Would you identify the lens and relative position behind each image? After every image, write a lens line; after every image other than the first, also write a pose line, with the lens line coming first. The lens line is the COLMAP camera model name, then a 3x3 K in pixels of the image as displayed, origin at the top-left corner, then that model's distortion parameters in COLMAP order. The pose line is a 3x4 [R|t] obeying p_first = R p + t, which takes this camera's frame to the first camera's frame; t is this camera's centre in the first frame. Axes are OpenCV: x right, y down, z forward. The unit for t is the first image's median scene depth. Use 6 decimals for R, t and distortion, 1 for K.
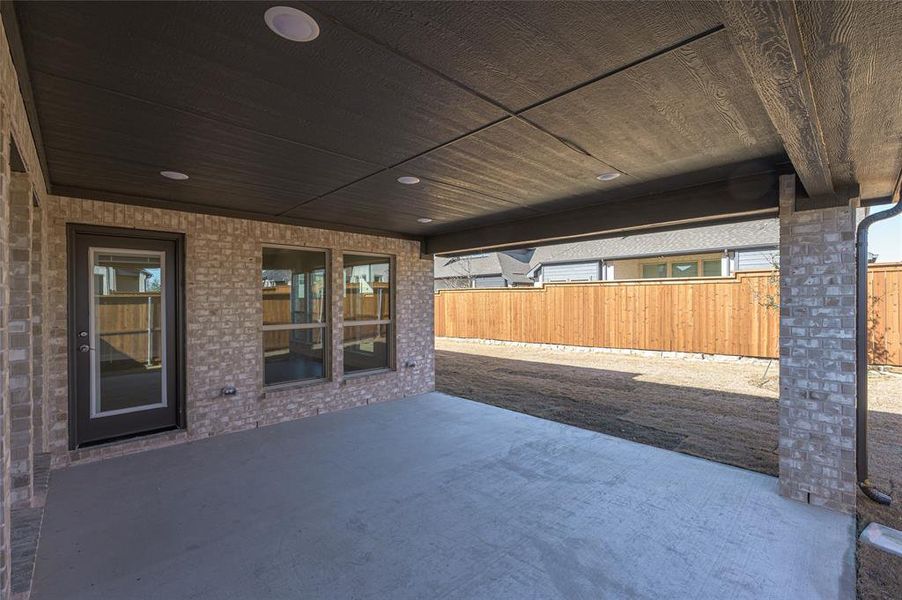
lens RADIAL K [[397.1, 0, 443.7], [0, 397.1, 301.9], [0, 0, 1]] dist [-0.002238, 0.000196]
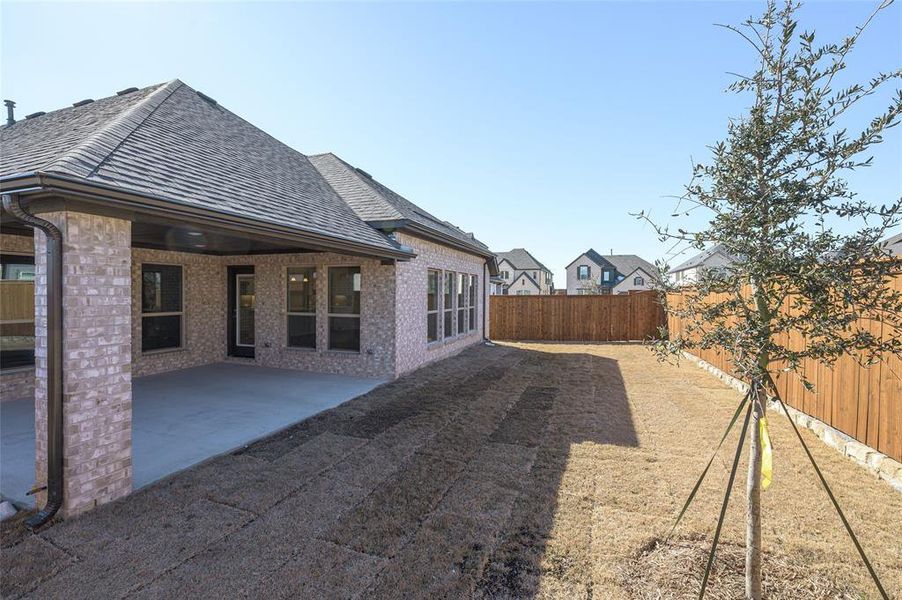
lens RADIAL K [[397.1, 0, 457.7], [0, 397.1, 299.6], [0, 0, 1]] dist [-0.002238, 0.000196]
pose [[0.443495, 0.025909, -0.895902, 1.515659], [-0.015089, 0.999656, 0.021441, -0.046496], [0.896150, 0.004009, 0.443733, 0.928803]]
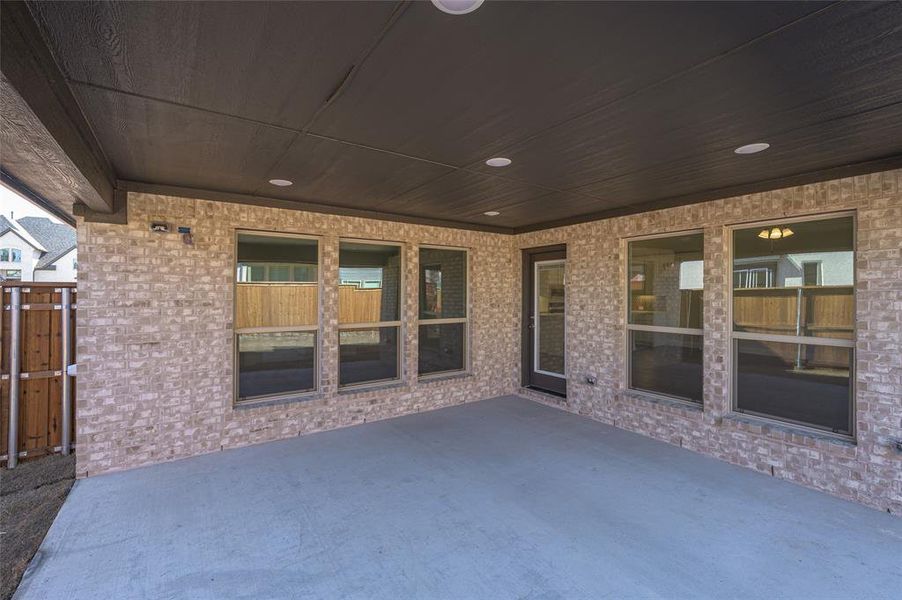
lens RADIAL K [[397.1, 0, 453.6], [0, 397.1, 290.6], [0, 0, 1]] dist [-0.002238, 0.000196]
pose [[-0.151627, -0.000069, -0.988438, 0.573341], [-0.005854, 0.999983, 0.000828, -0.019682], [0.988420, 0.005912, -0.151625, 0.756079]]
